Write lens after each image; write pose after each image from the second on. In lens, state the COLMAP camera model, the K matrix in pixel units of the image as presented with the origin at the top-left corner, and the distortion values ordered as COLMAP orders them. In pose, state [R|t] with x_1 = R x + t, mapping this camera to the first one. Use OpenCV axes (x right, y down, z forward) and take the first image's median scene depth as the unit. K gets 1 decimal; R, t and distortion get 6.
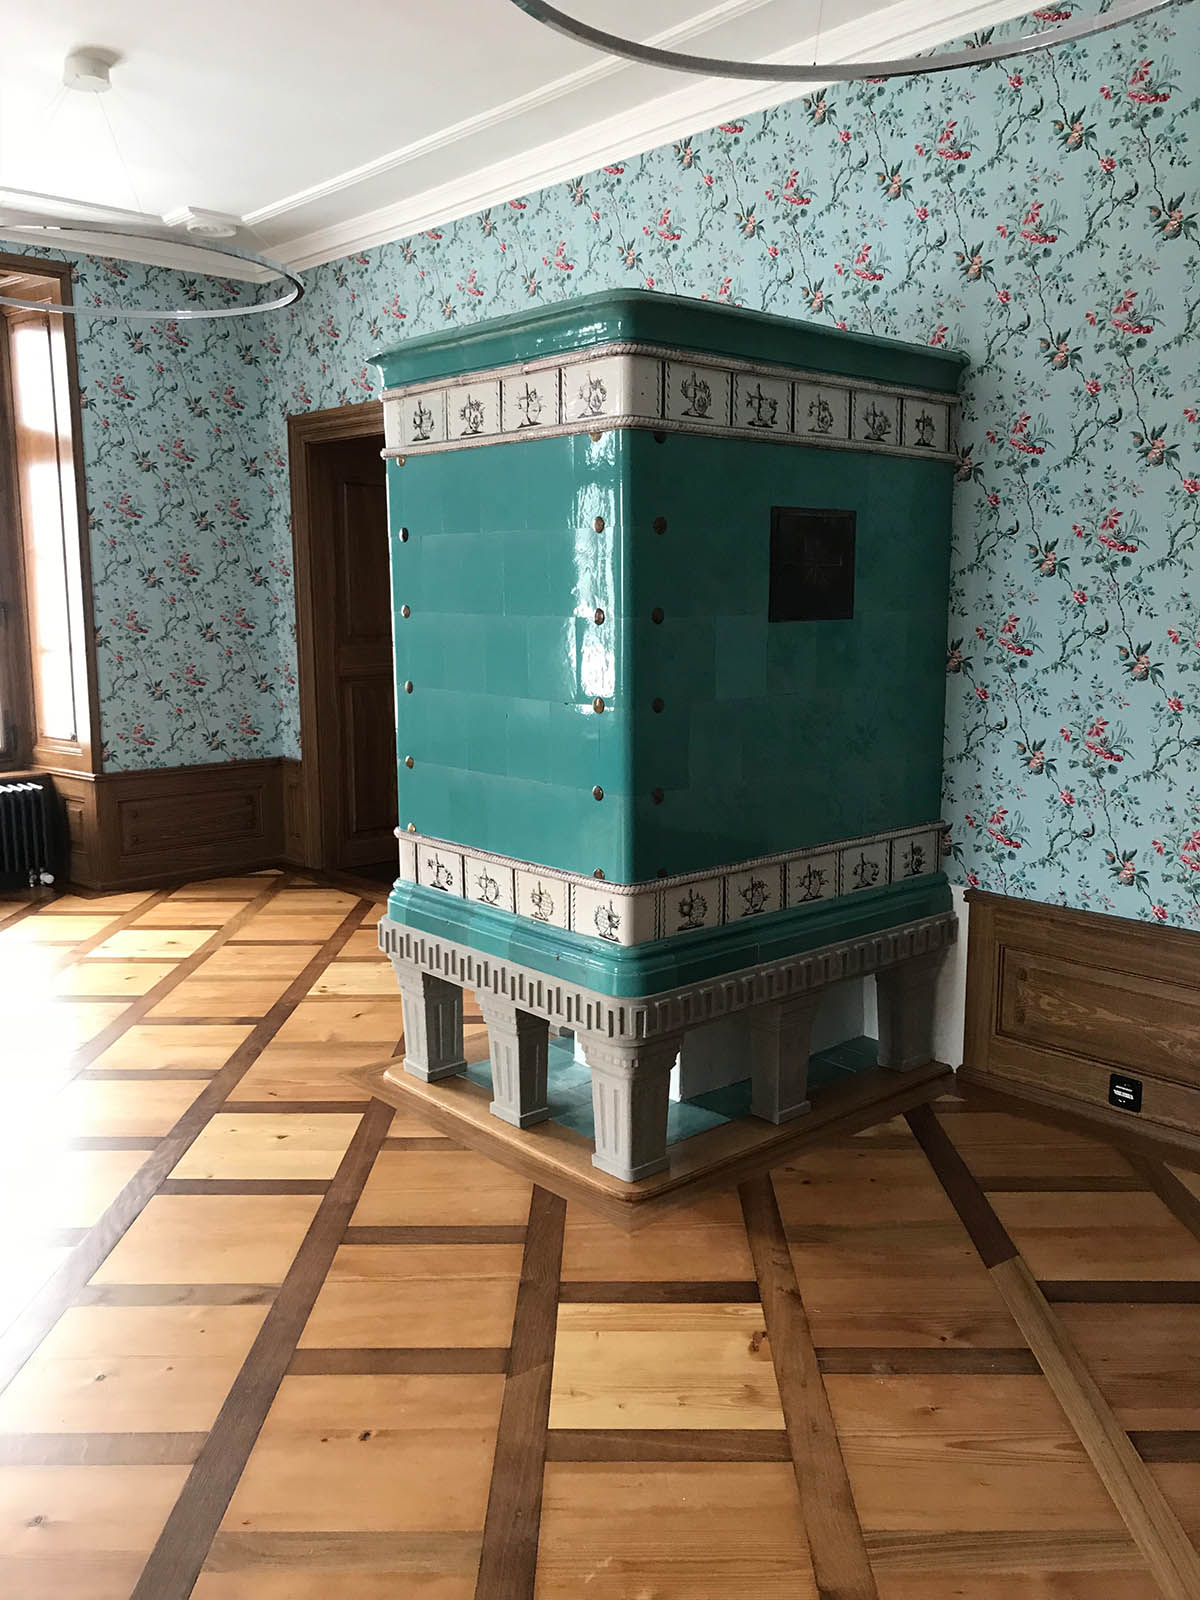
lens RADIAL K [[1315.0, 0, 599.2], [0, 1315.0, 756.8], [0, 0, 1]] dist [-0.011735, -0.004833]
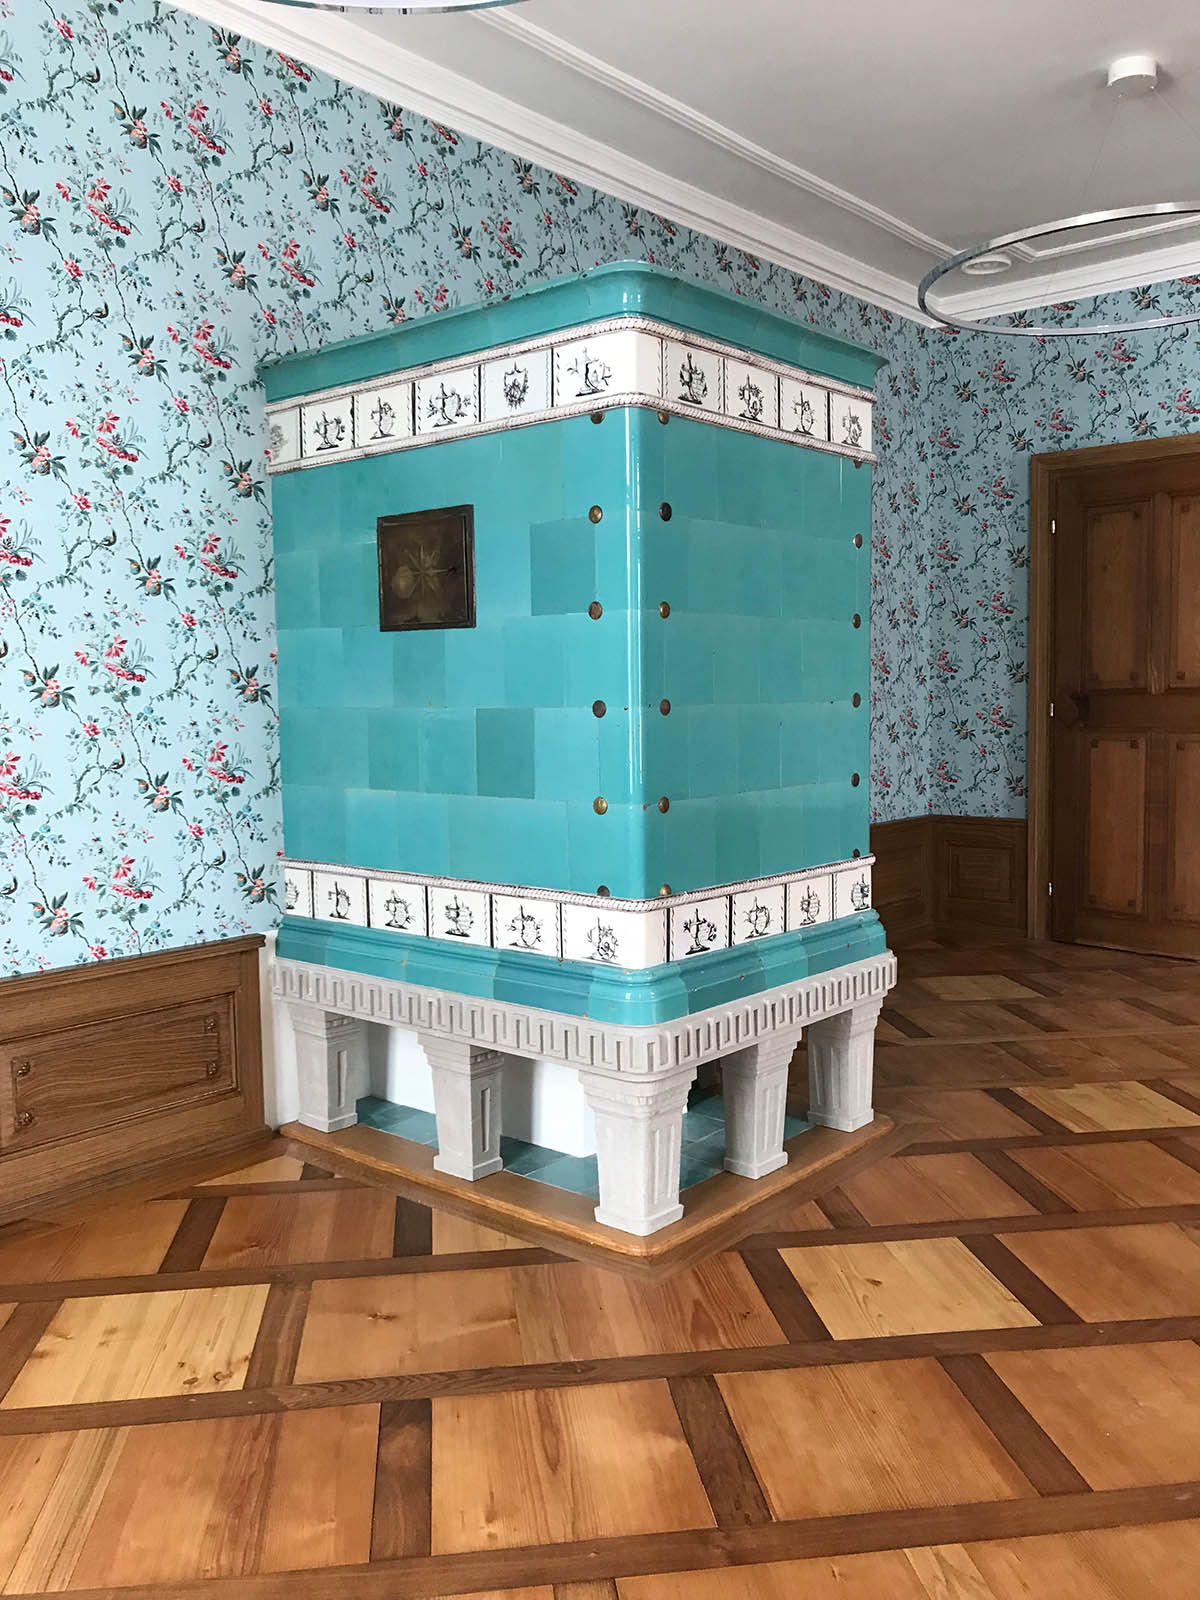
lens RADIAL K [[1334.2, 0, 595.4], [0, 1334.2, 793.5], [0, 0, 1]] dist [0.019406, -0.001761]
pose [[-0.138138, -0.050588, 0.989120, -0.983855], [0.159286, 0.984559, 0.072600, -0.070682], [-0.977520, 0.167581, -0.127947, 1.225366]]
